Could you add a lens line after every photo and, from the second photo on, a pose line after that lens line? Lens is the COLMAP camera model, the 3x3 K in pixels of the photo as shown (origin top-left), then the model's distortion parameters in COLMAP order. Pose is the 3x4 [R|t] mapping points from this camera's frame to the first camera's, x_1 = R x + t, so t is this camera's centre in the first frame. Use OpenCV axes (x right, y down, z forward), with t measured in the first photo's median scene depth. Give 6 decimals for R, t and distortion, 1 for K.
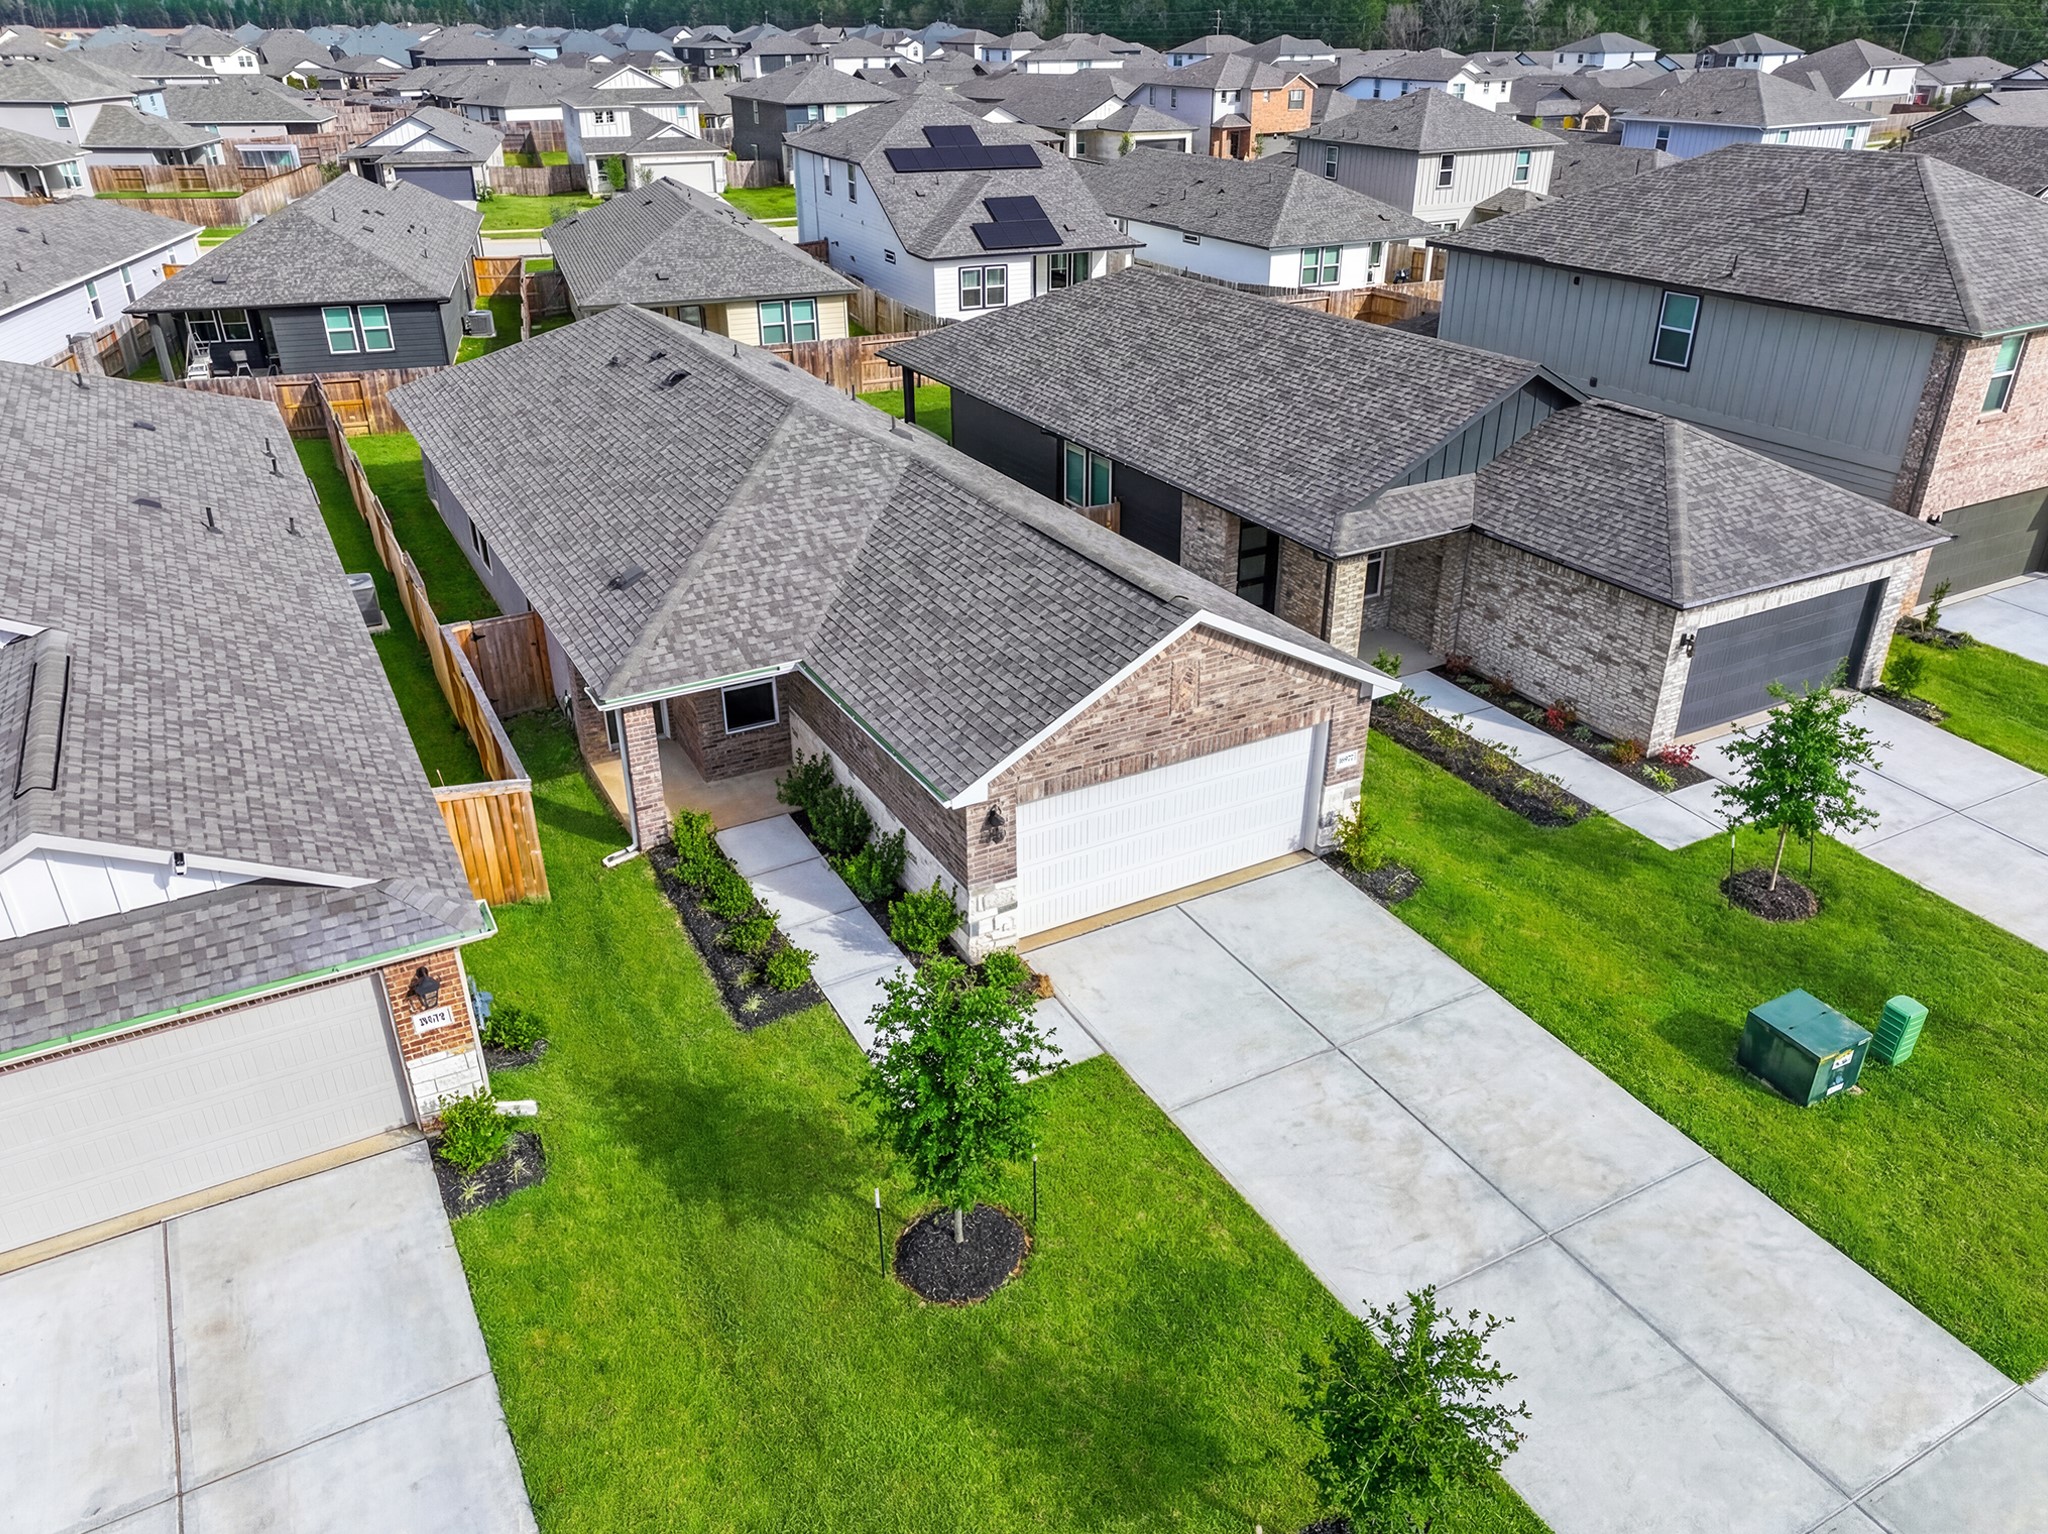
lens RADIAL K [[1432.1, 0, 1015.3], [0, 1432.1, 774.1], [0, 0, 1]] dist [-0.002549, 0.018365]
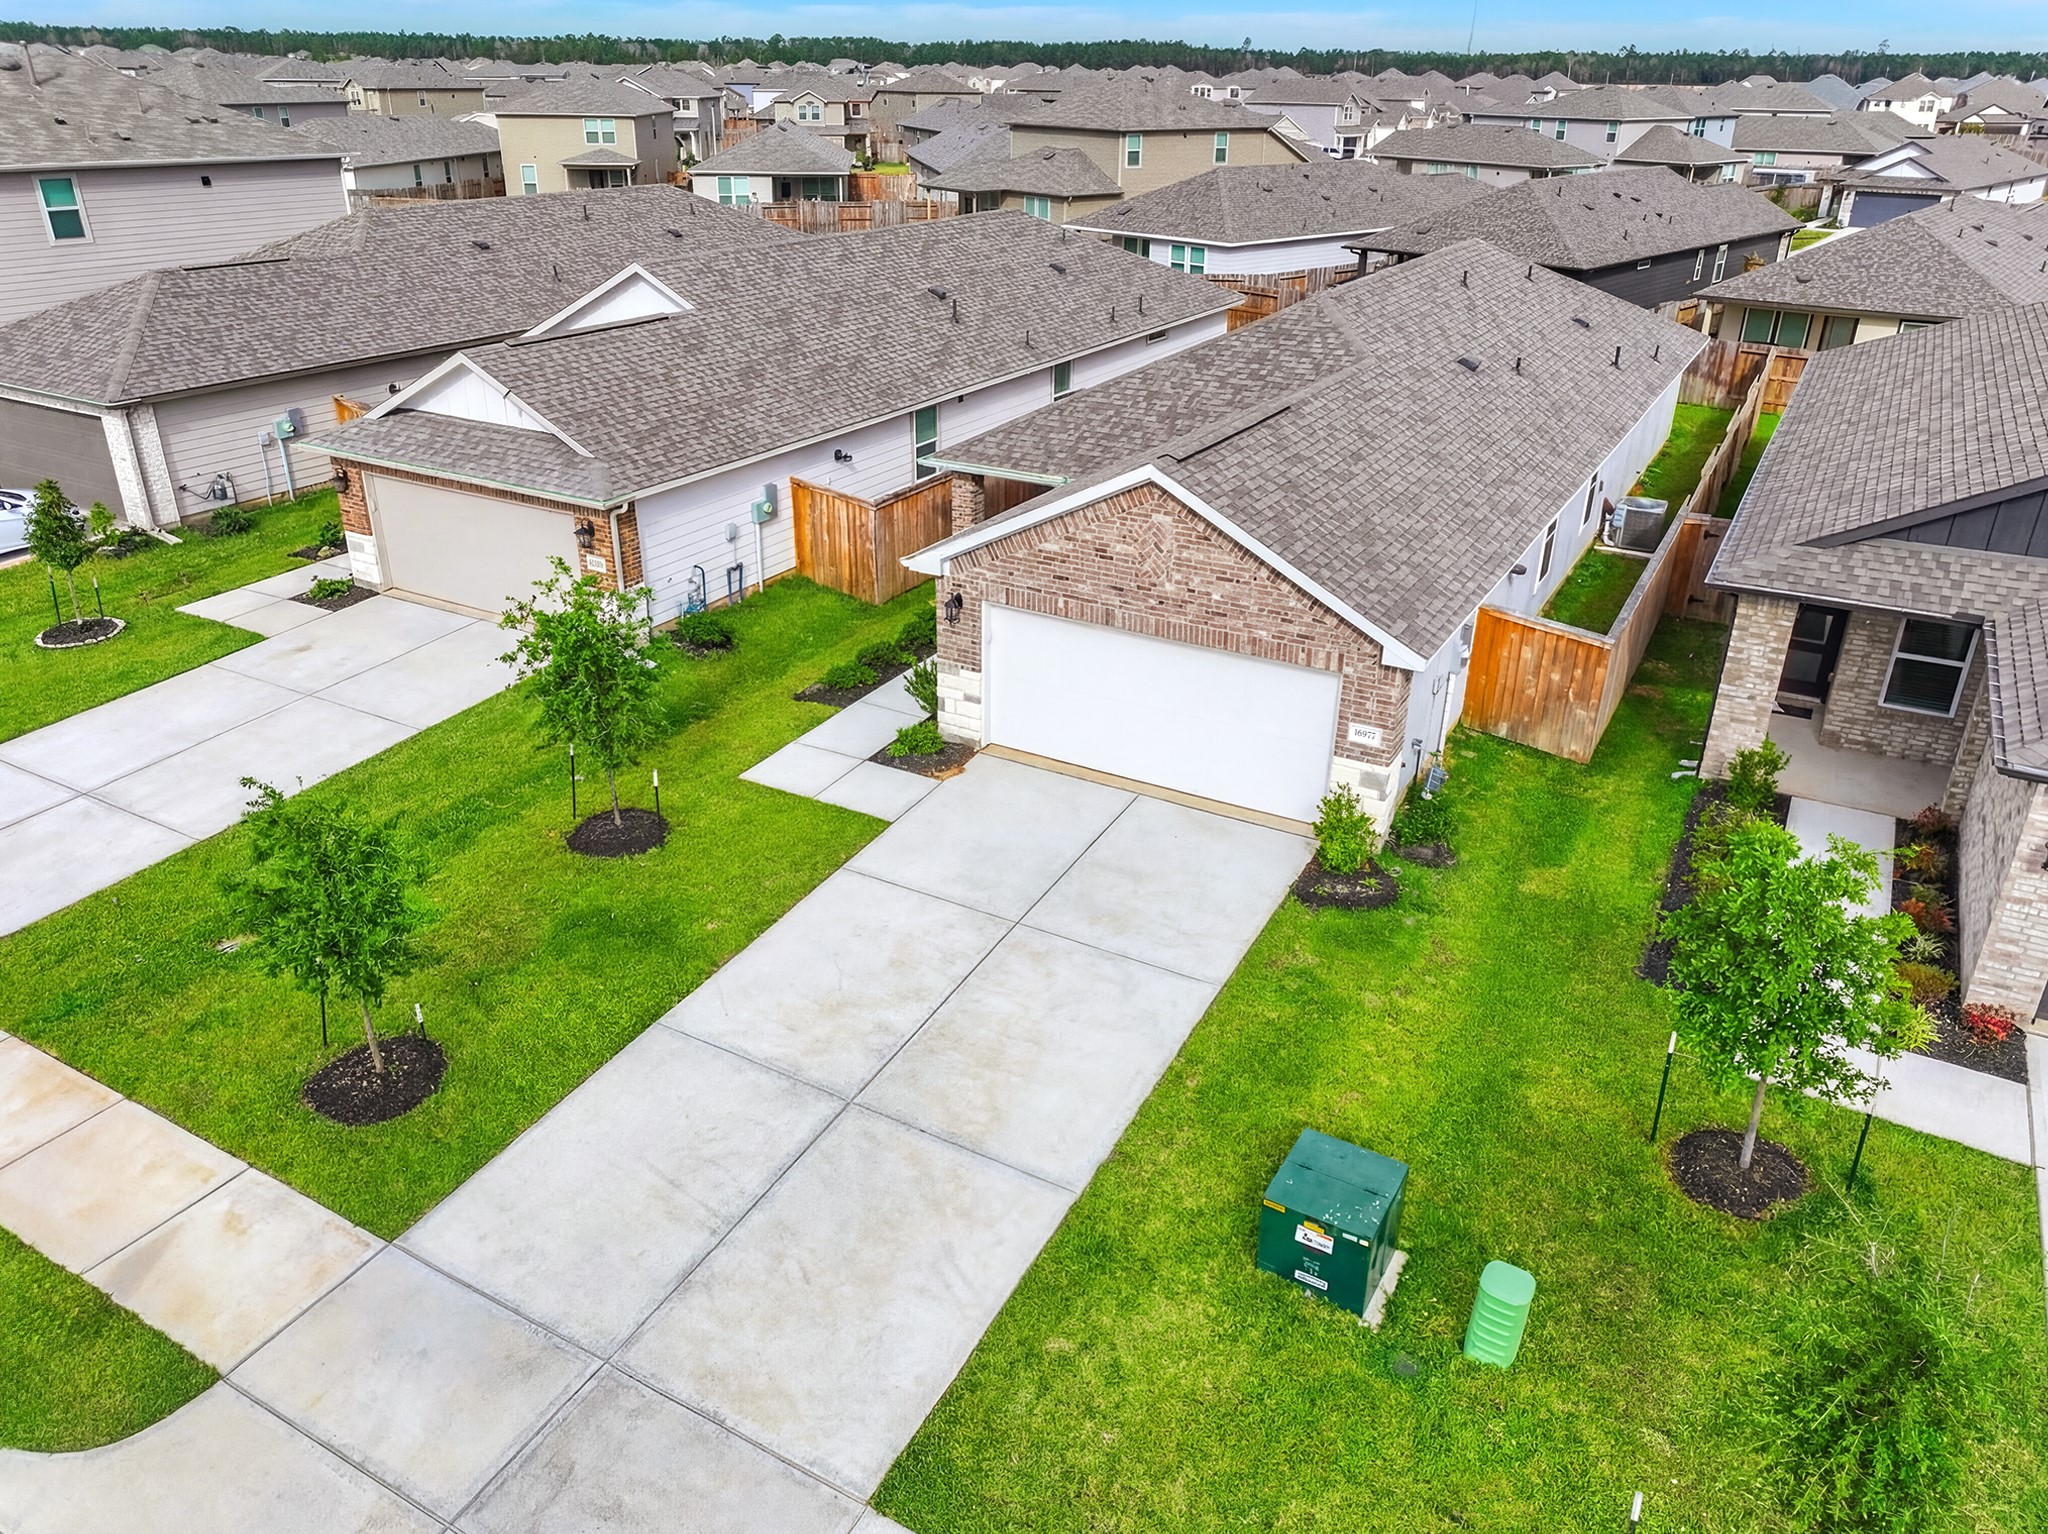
lens RADIAL K [[1432.1, 0, 1036.0], [0, 1432.1, 761.5], [0, 0, 1]] dist [-0.002549, 0.018365]
pose [[0.526735, 0.377484, -0.761614, 0.784794], [-0.408022, 0.898296, 0.163039, -0.054522], [0.745700, 0.224877, 0.627186, 0.343655]]
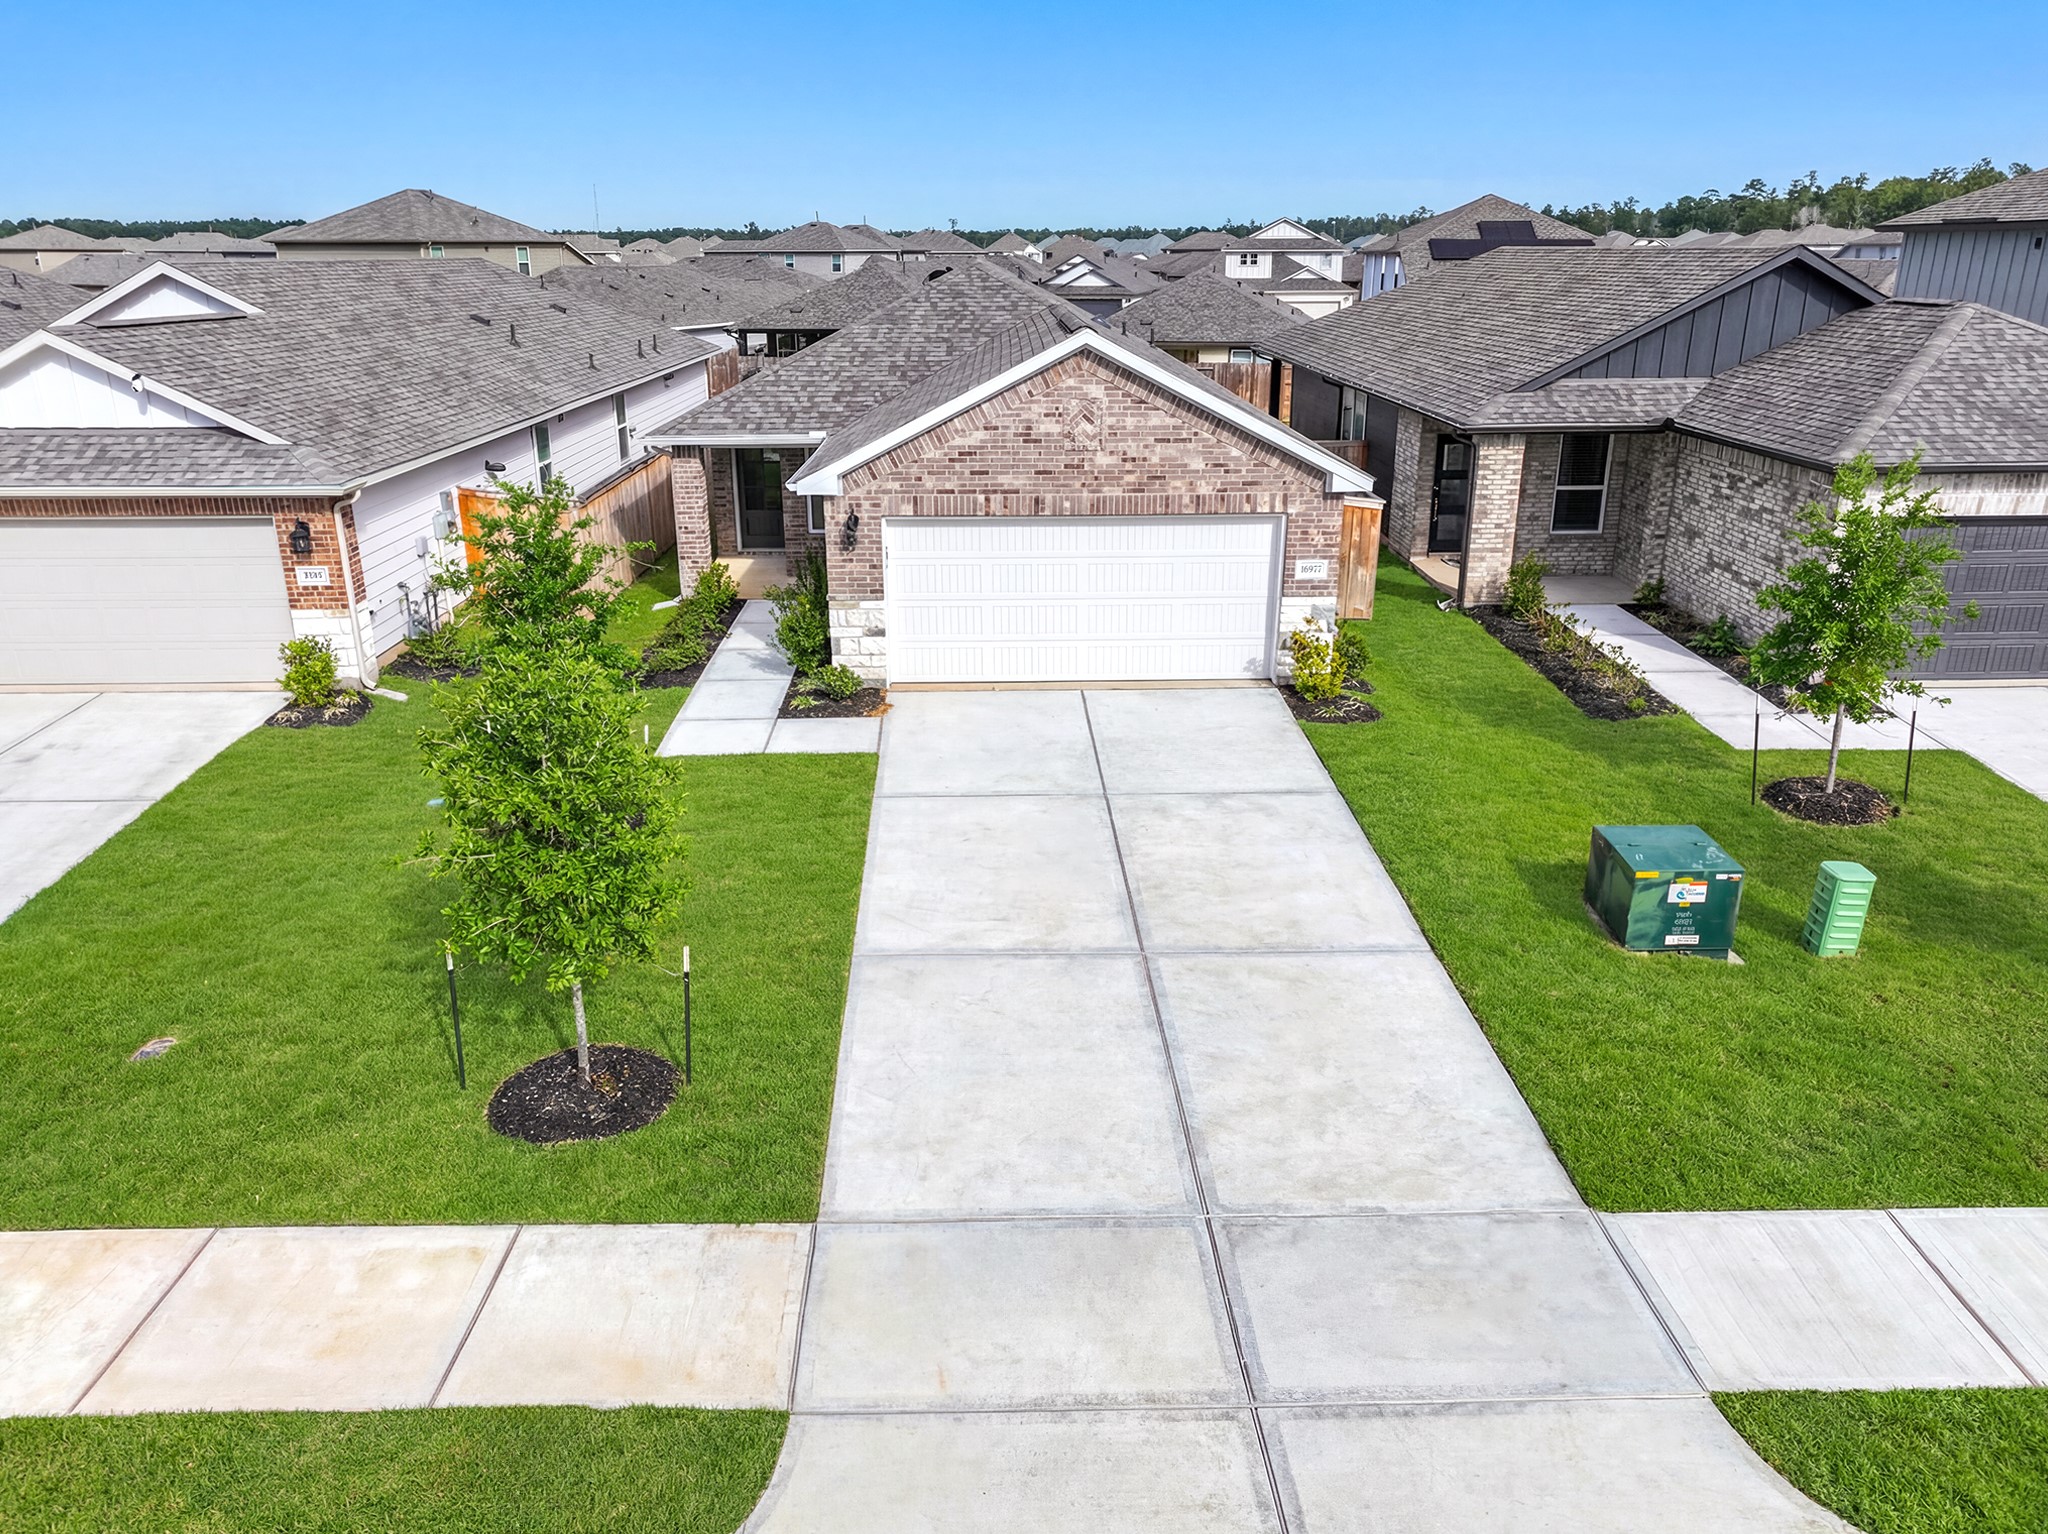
lens RADIAL K [[1432.1, 0, 1023.2], [0, 1432.1, 763.2], [0, 0, 1]] dist [-0.002549, 0.018365]
pose [[0.886129, 0.155717, -0.436496, 0.485323], [-0.215227, 0.972405, -0.090032, 0.226937], [0.410431, 0.173726, 0.895190, 0.163886]]
